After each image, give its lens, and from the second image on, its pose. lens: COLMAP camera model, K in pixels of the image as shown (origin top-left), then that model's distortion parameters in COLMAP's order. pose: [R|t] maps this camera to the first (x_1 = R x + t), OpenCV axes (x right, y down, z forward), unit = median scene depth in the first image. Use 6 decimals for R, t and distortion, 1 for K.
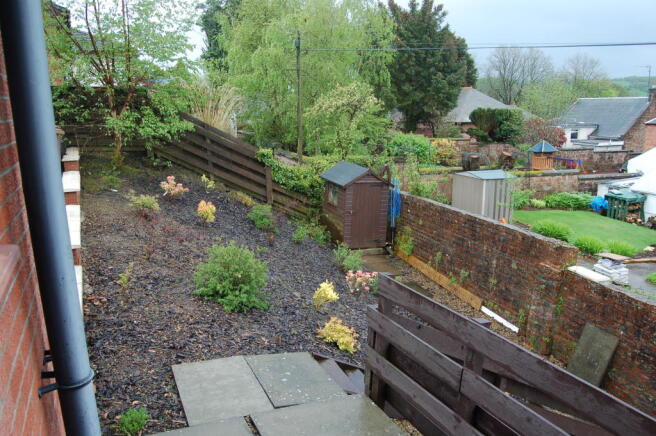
lens RADIAL K [[503.9, 0, 324.1], [0, 503.9, 221.9], [0, 0, 1]] dist [-0.078422, 0.016525]
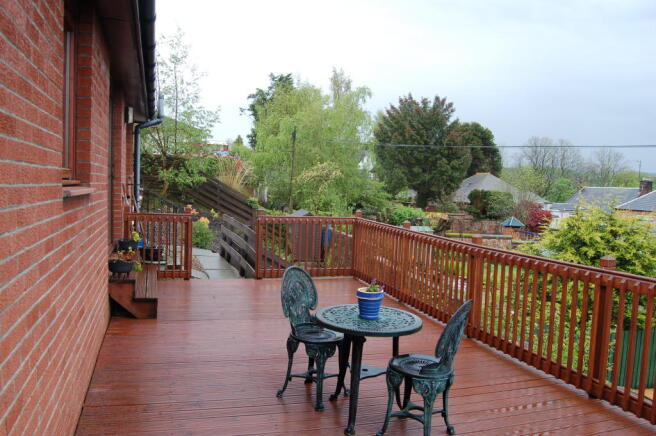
lens RADIAL K [[503.9, 0, 331.0], [0, 503.9, 219.2], [0, 0, 1]] dist [-0.078422, 0.016525]
pose [[0.993357, 0.062561, -0.096579, 0.122683], [-0.076983, 0.985118, -0.153675, 0.063956], [0.085528, 0.160089, 0.983390, -0.238321]]
